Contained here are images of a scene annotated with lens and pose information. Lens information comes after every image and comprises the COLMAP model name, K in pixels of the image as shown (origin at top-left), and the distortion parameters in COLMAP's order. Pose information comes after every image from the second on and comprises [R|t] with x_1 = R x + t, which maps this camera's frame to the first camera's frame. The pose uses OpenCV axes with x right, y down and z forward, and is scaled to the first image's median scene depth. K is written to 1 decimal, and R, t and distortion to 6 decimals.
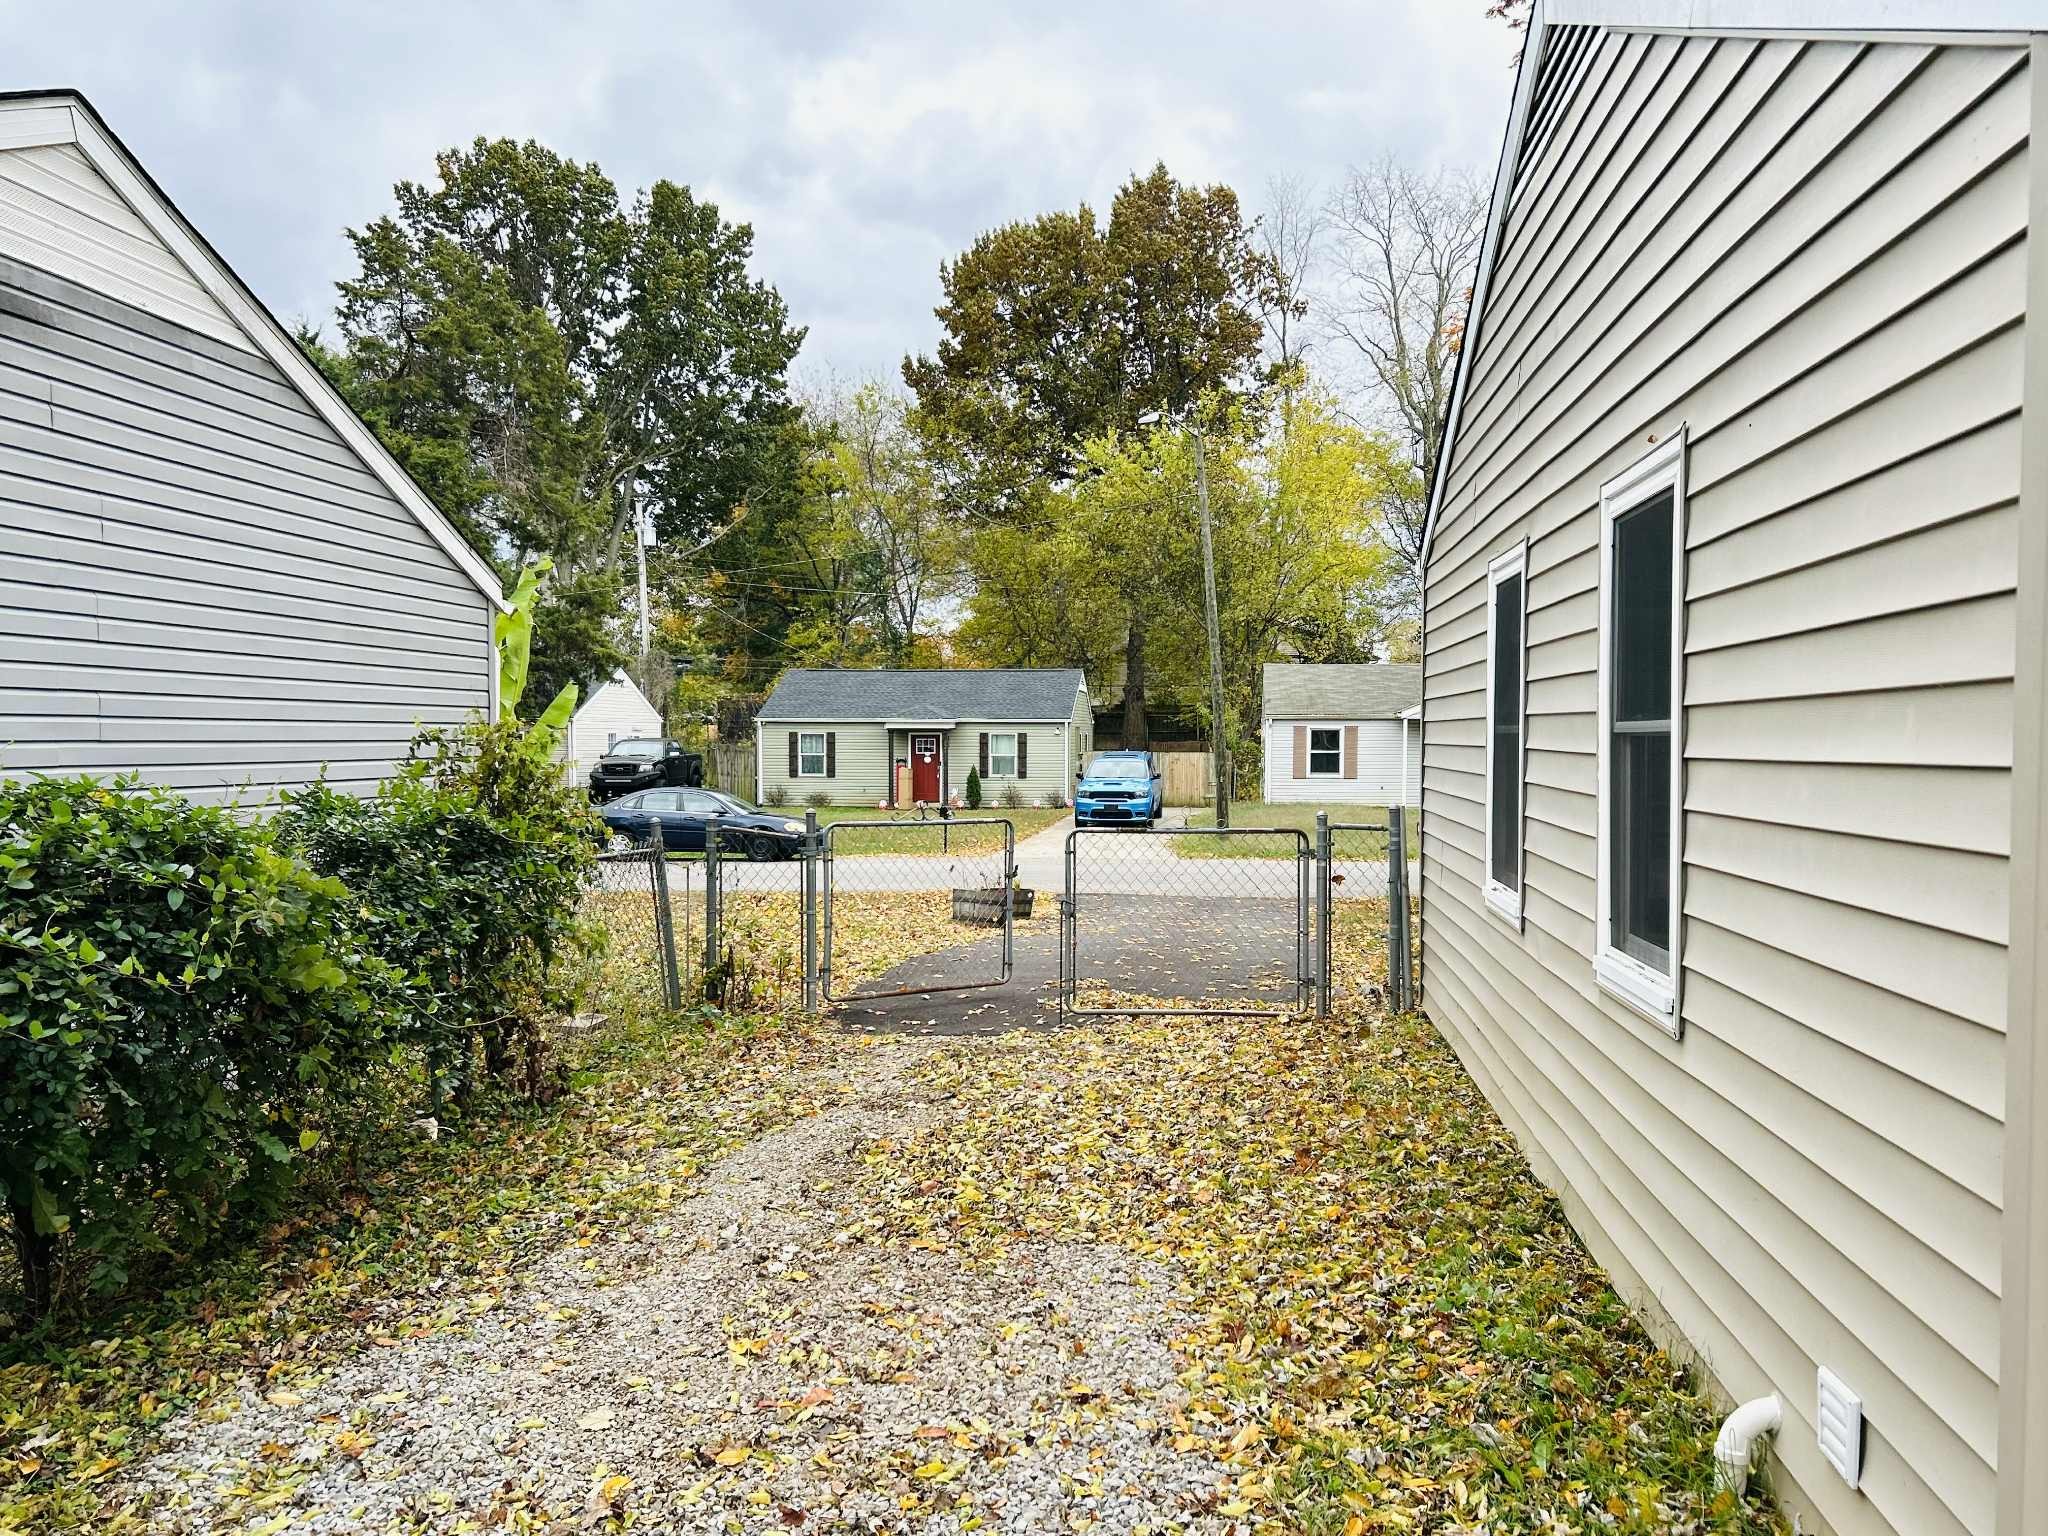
lens RADIAL K [[1577.4, 0, 1057.8], [0, 1577.4, 797.6], [0, 0, 1]] dist [0.014616, 0.002898]
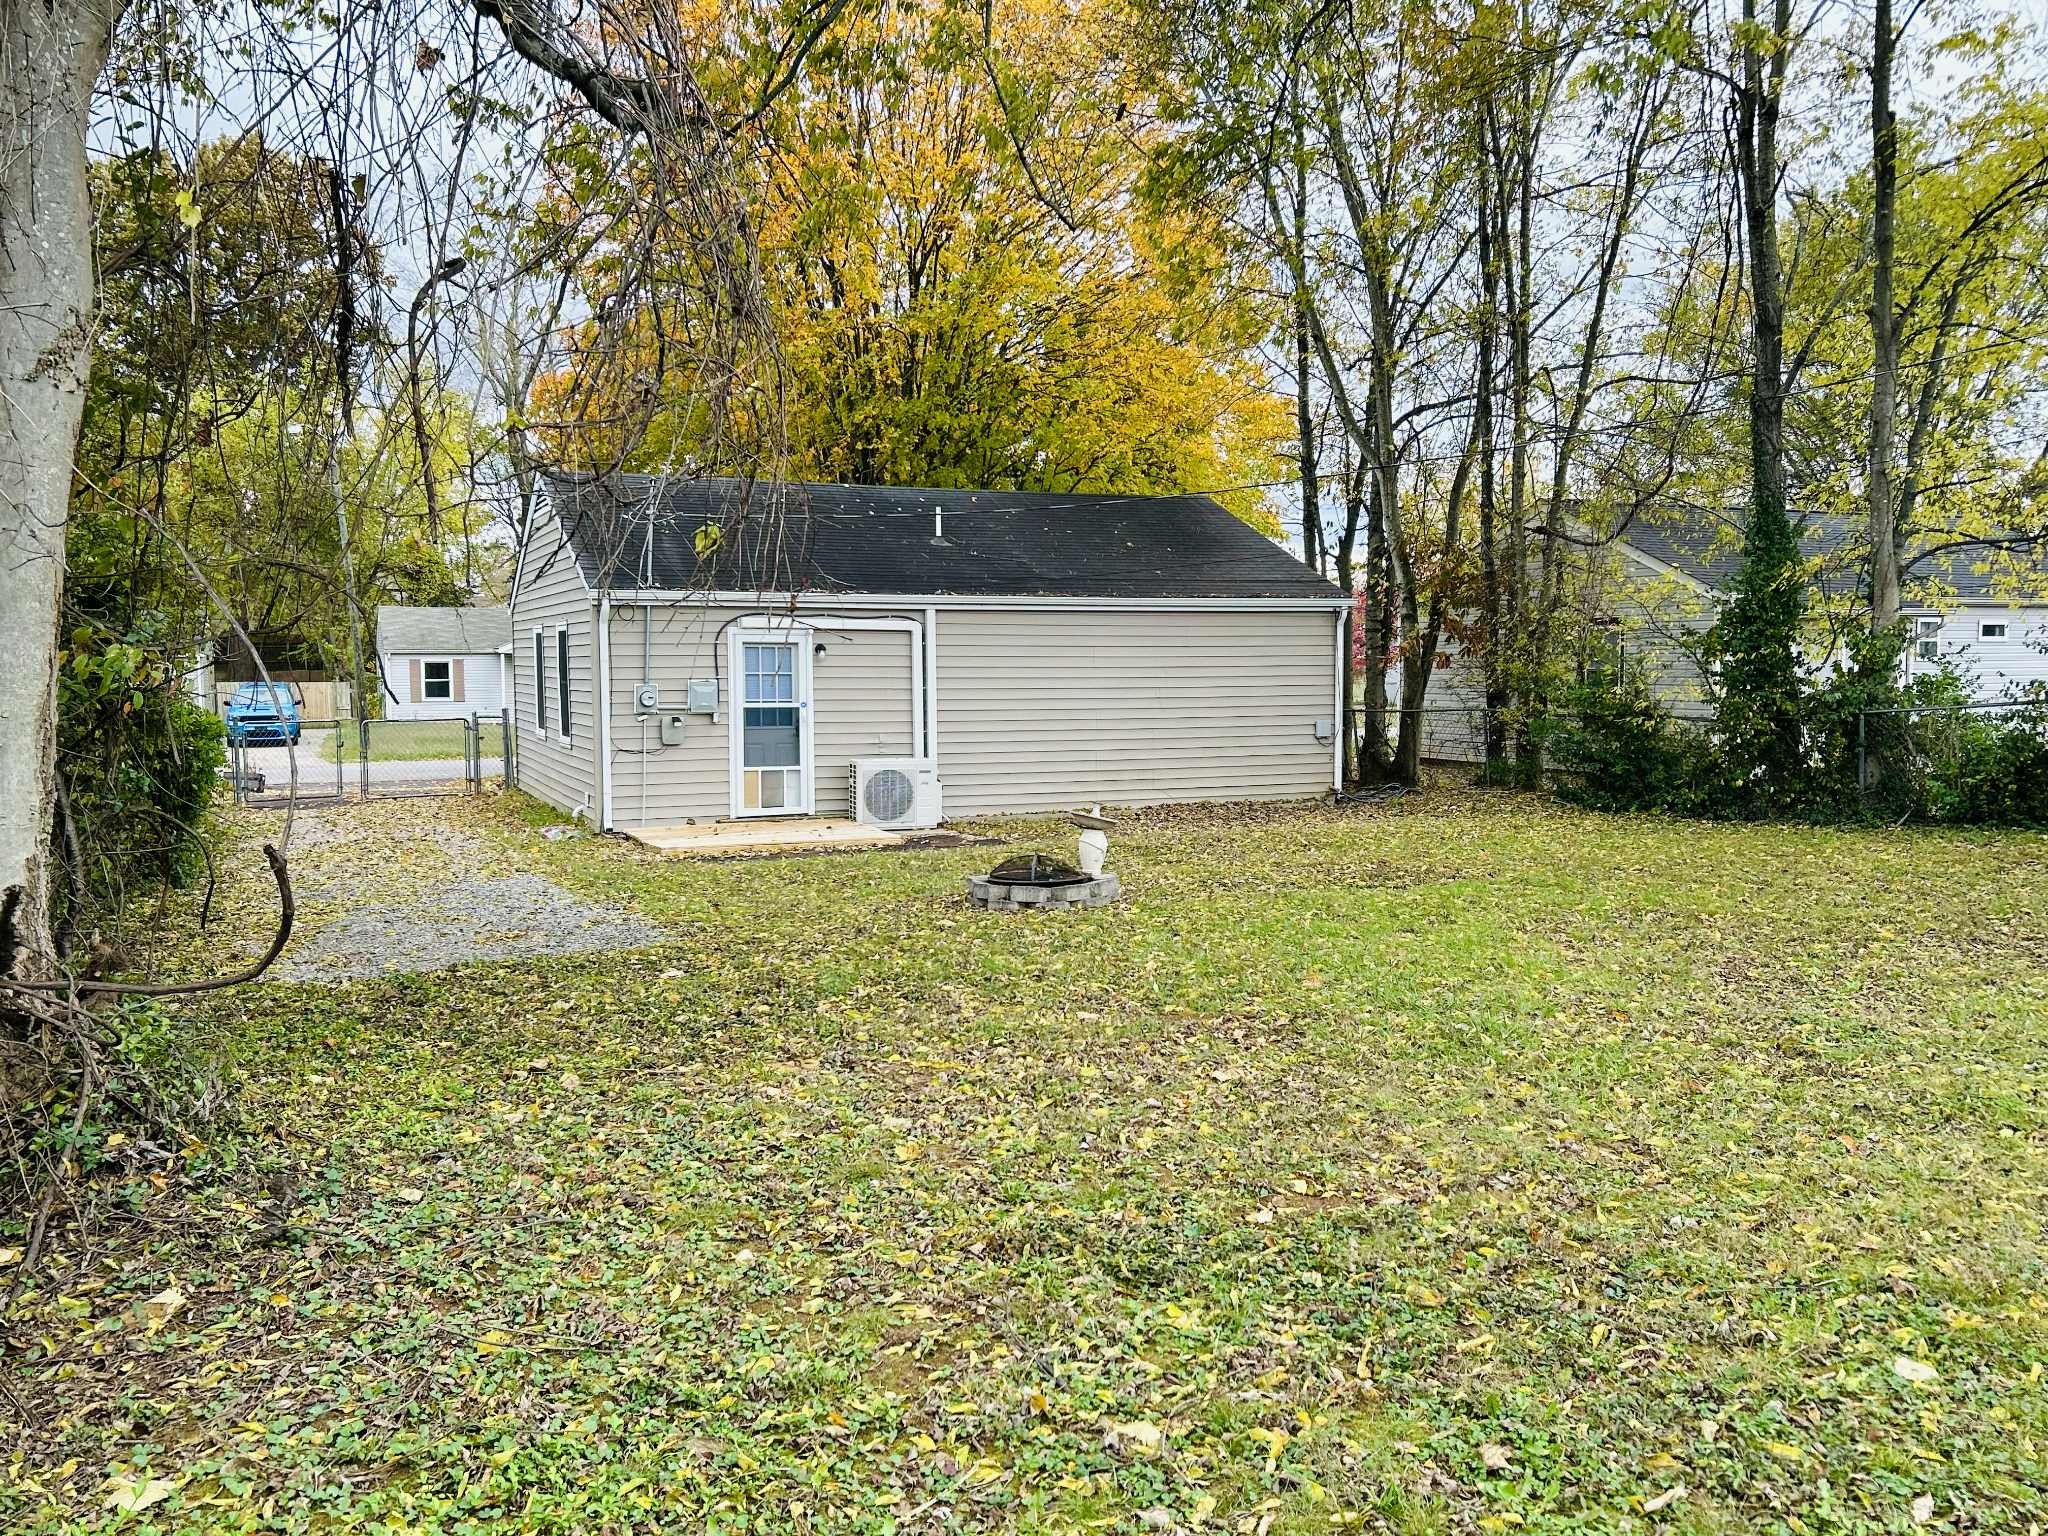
lens RADIAL K [[1577.4, 0, 1002.0], [0, 1577.4, 755.8], [0, 0, 1]] dist [0.014616, 0.002898]
pose [[0.865885, -0.037675, 0.498823, -0.036608], [0.026252, 0.999208, 0.029900, 0.002621], [-0.499554, -0.012795, 0.866188, -0.161486]]
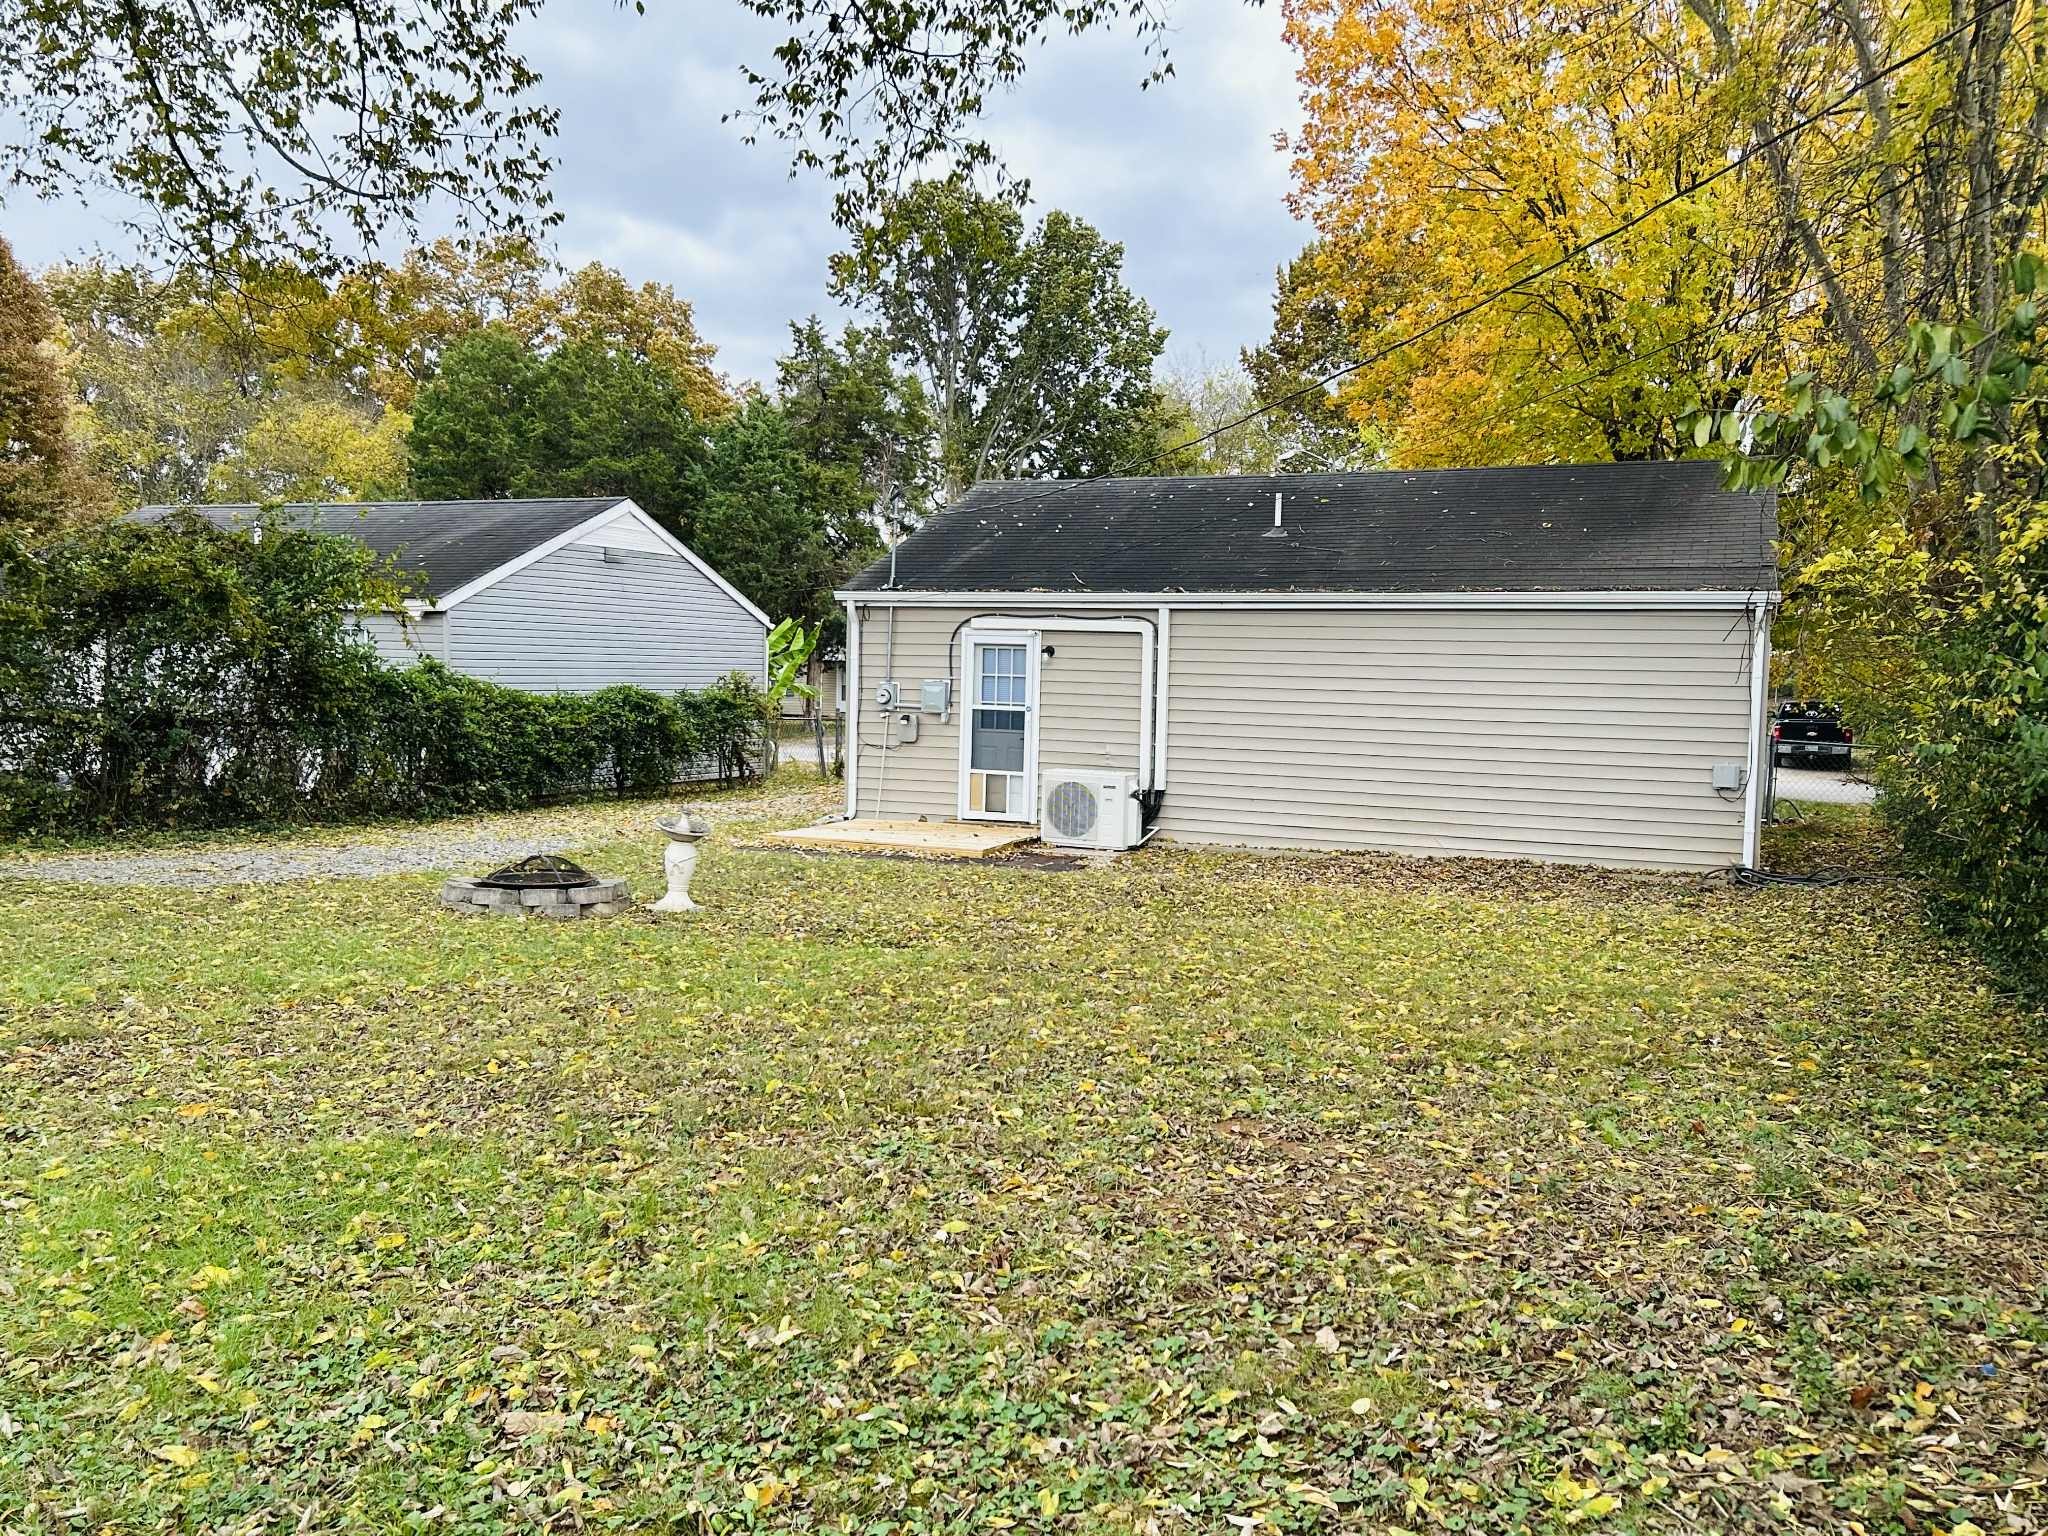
lens RADIAL K [[1577.4, 0, 1017.1], [0, 1577.4, 763.6], [0, 0, 1]] dist [0.014616, 0.002898]
pose [[0.954647, 0.033441, -0.295857, 0.094578], [-0.027514, 0.999329, 0.024178, 0.003494], [0.296467, -0.014941, 0.954926, -0.159602]]
